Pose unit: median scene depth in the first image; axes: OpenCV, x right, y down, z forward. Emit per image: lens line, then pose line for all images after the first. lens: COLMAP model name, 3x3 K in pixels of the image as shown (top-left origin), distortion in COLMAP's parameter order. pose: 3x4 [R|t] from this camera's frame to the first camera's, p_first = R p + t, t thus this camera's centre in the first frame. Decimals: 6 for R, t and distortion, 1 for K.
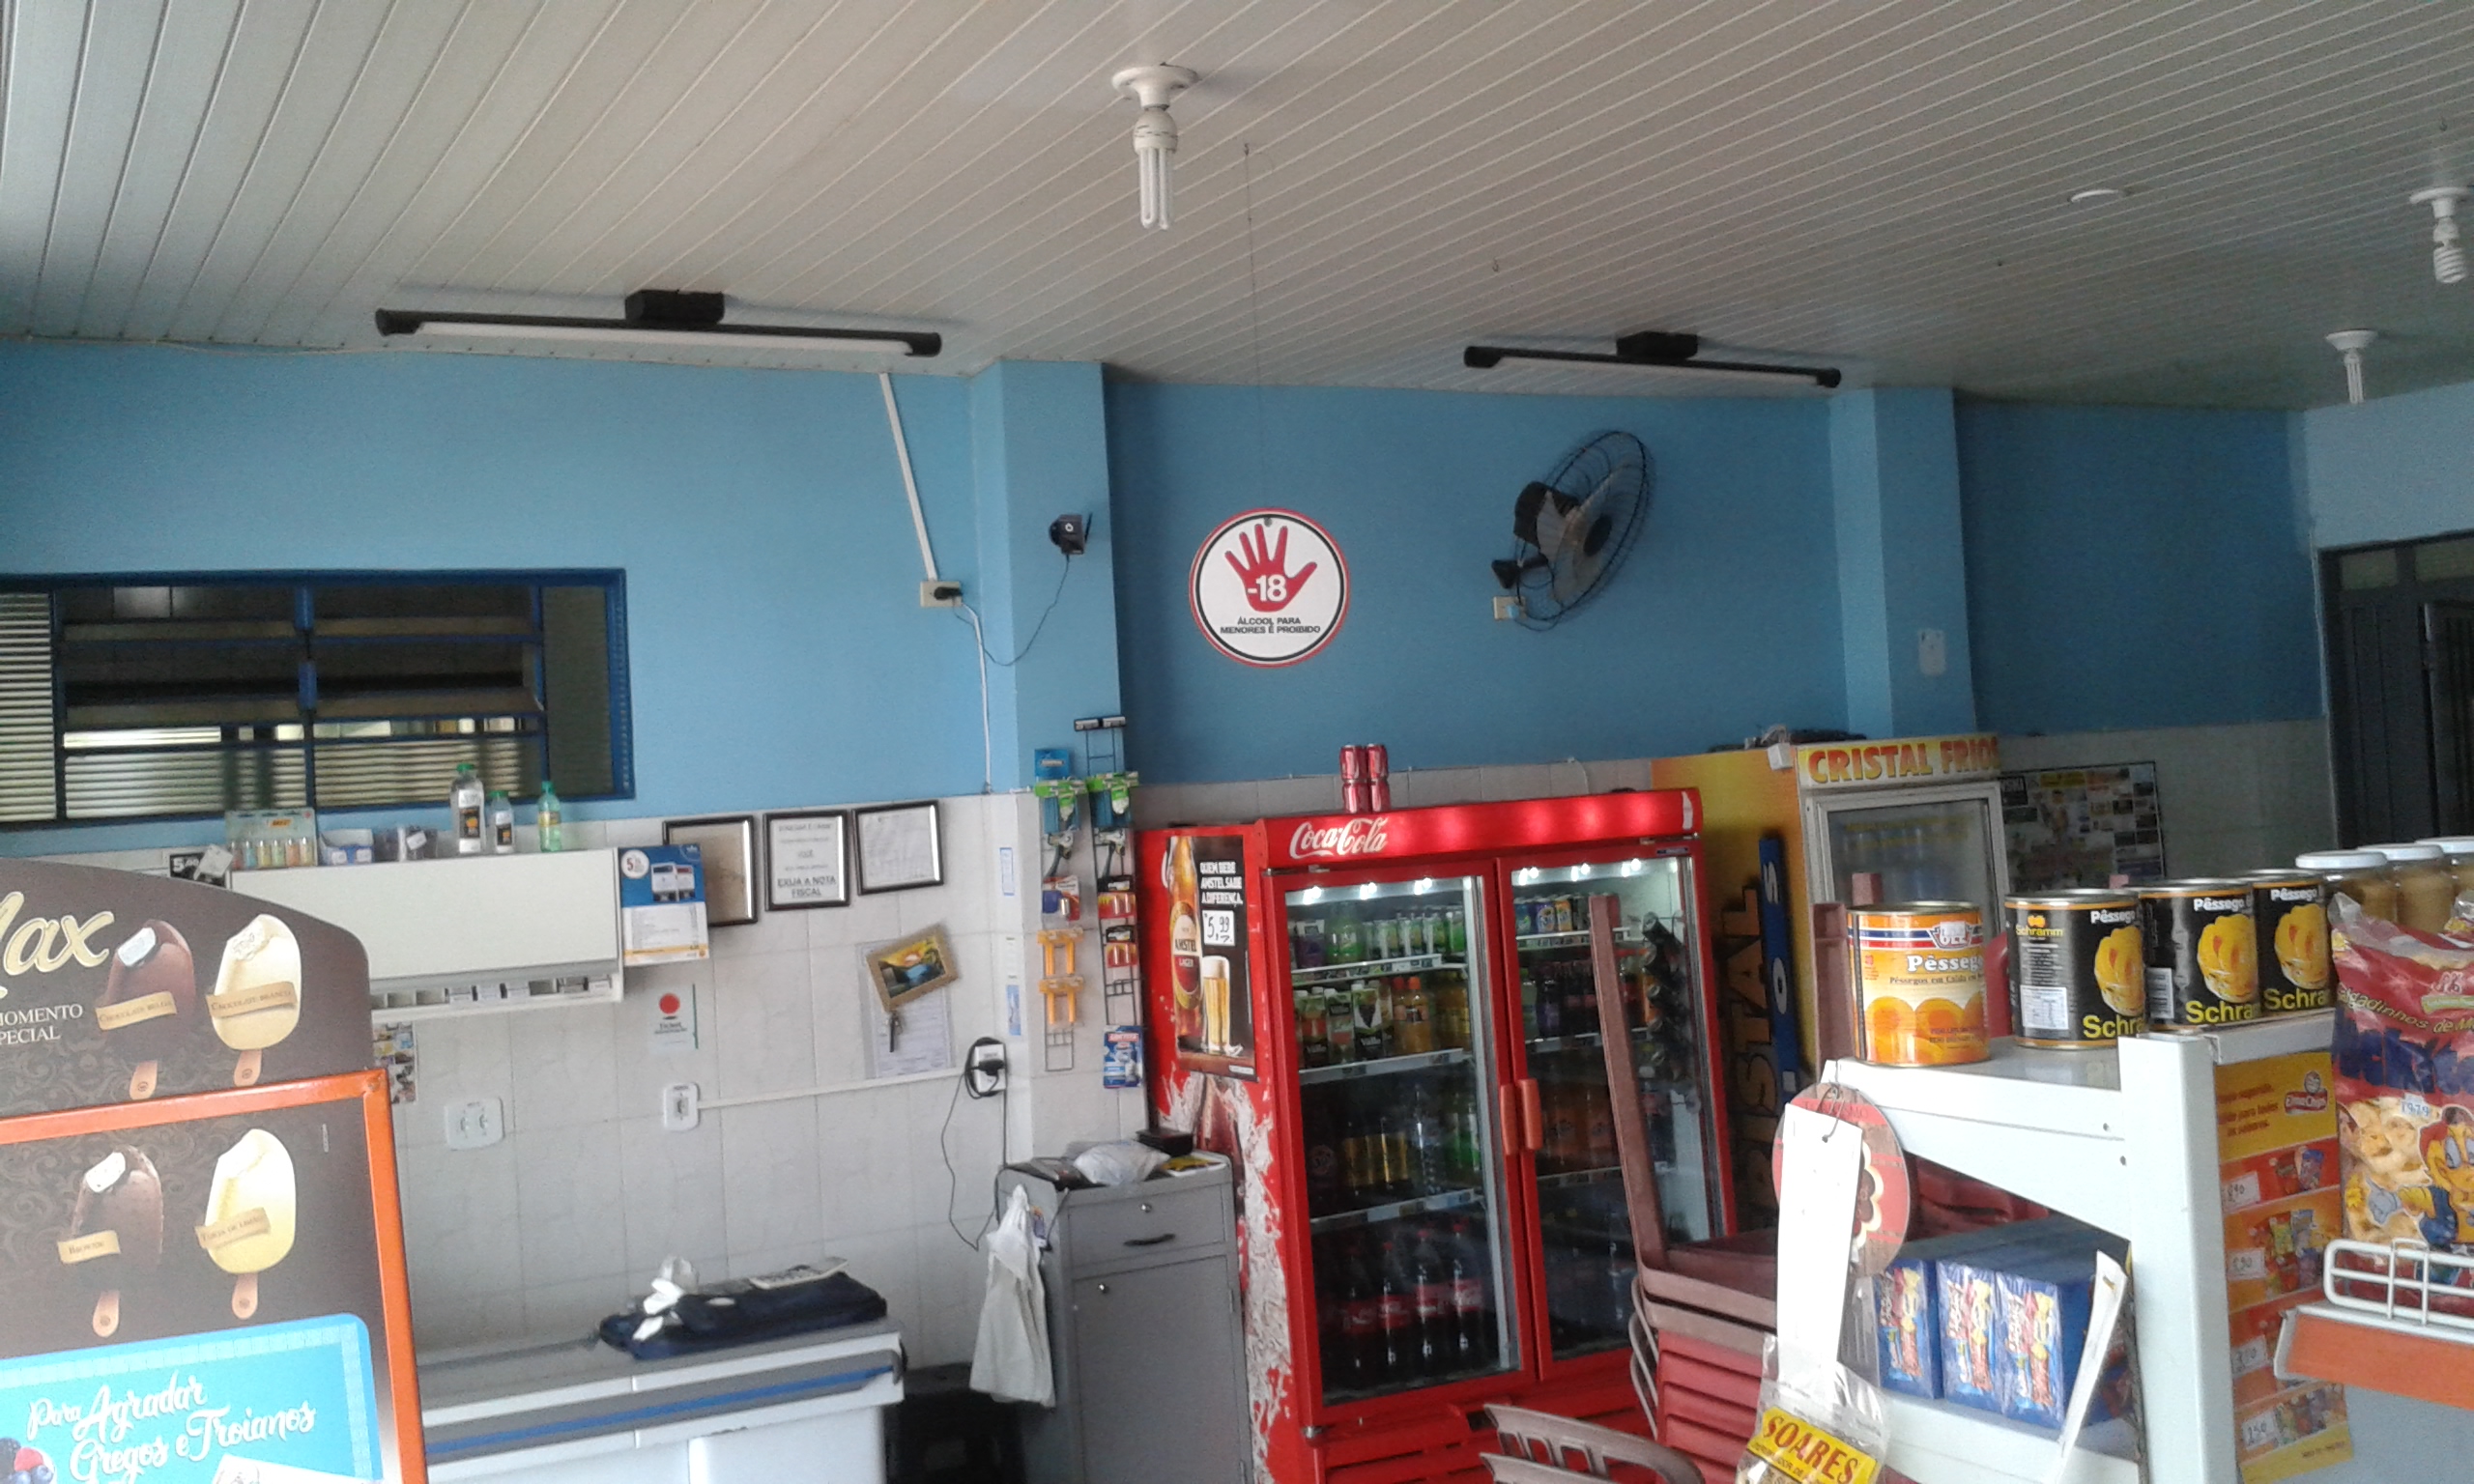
lens RADIAL K [[2449.8, 0, 1277.7], [0, 2449.8, 740.5], [0, 0, 1]] dist [0.194716, -0.488084]
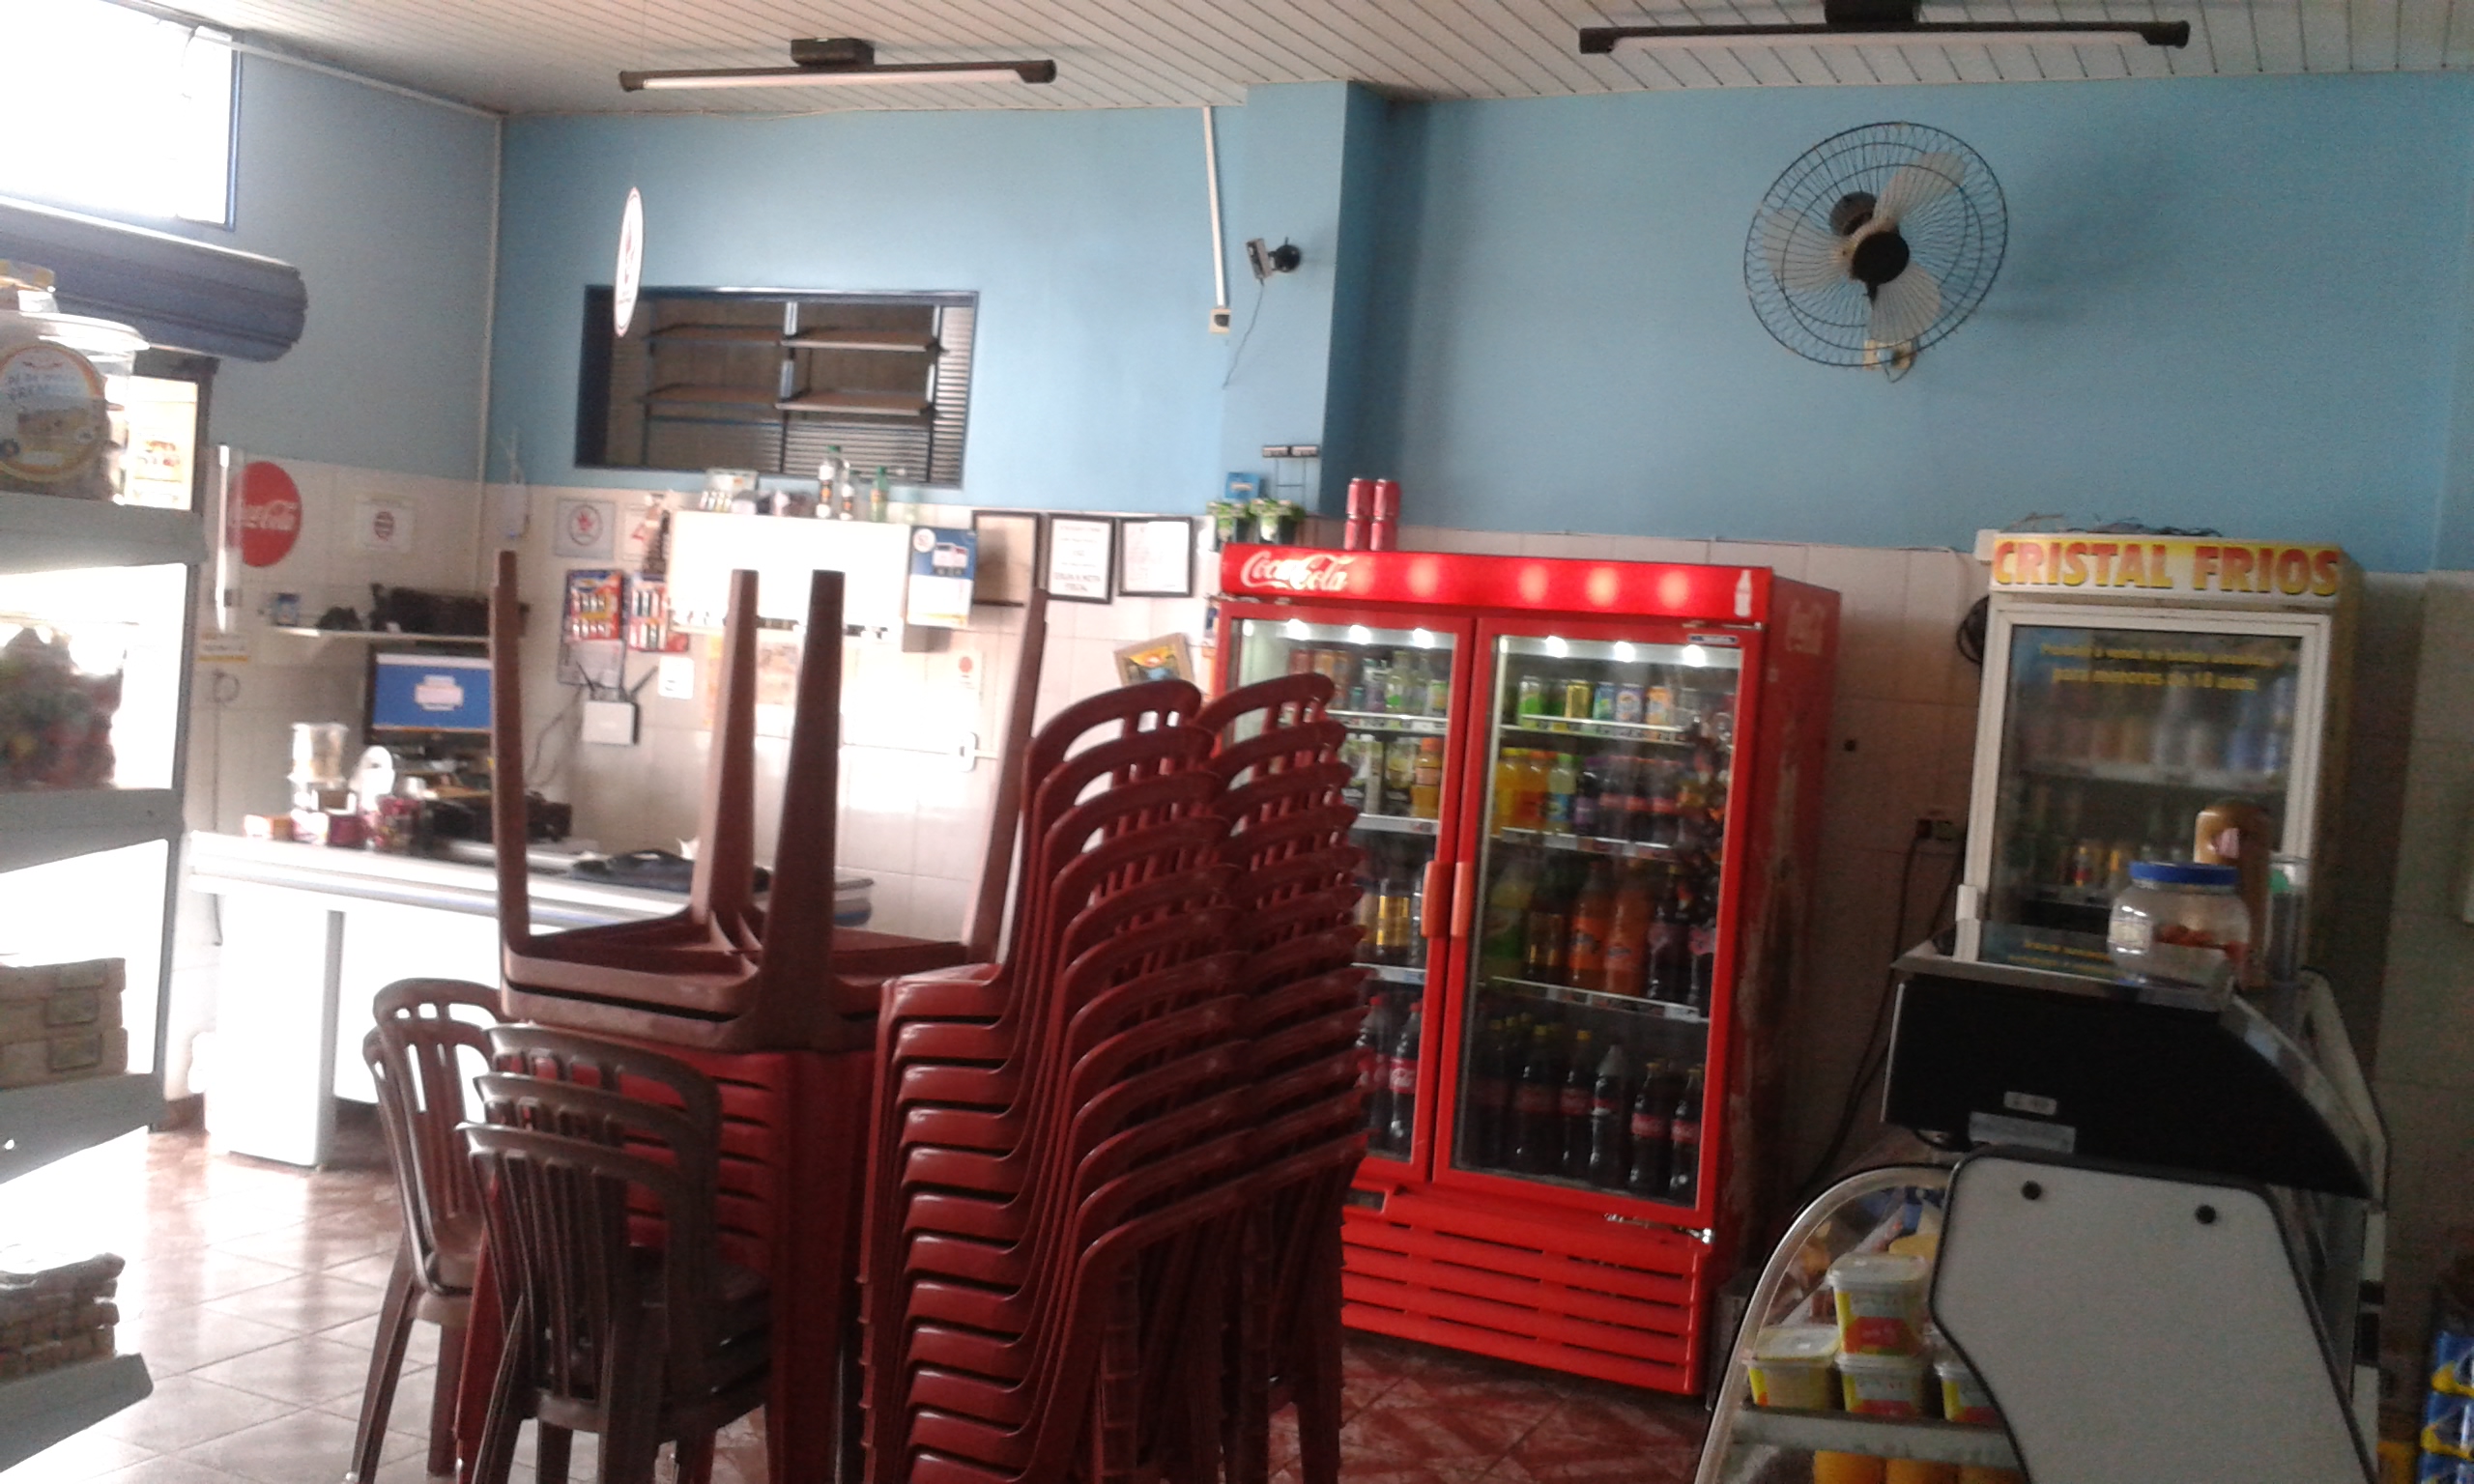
lens RADIAL K [[2449.8, 0, 1277.7], [0, 2449.8, 740.5], [0, 0, 1]] dist [0.194716, -0.488084]
pose [[0.596387, 0.138785, -0.790608, 0.758900], [-0.089550, 0.990295, 0.106287, 0.004011], [0.797686, 0.007410, 0.603027, 0.402710]]
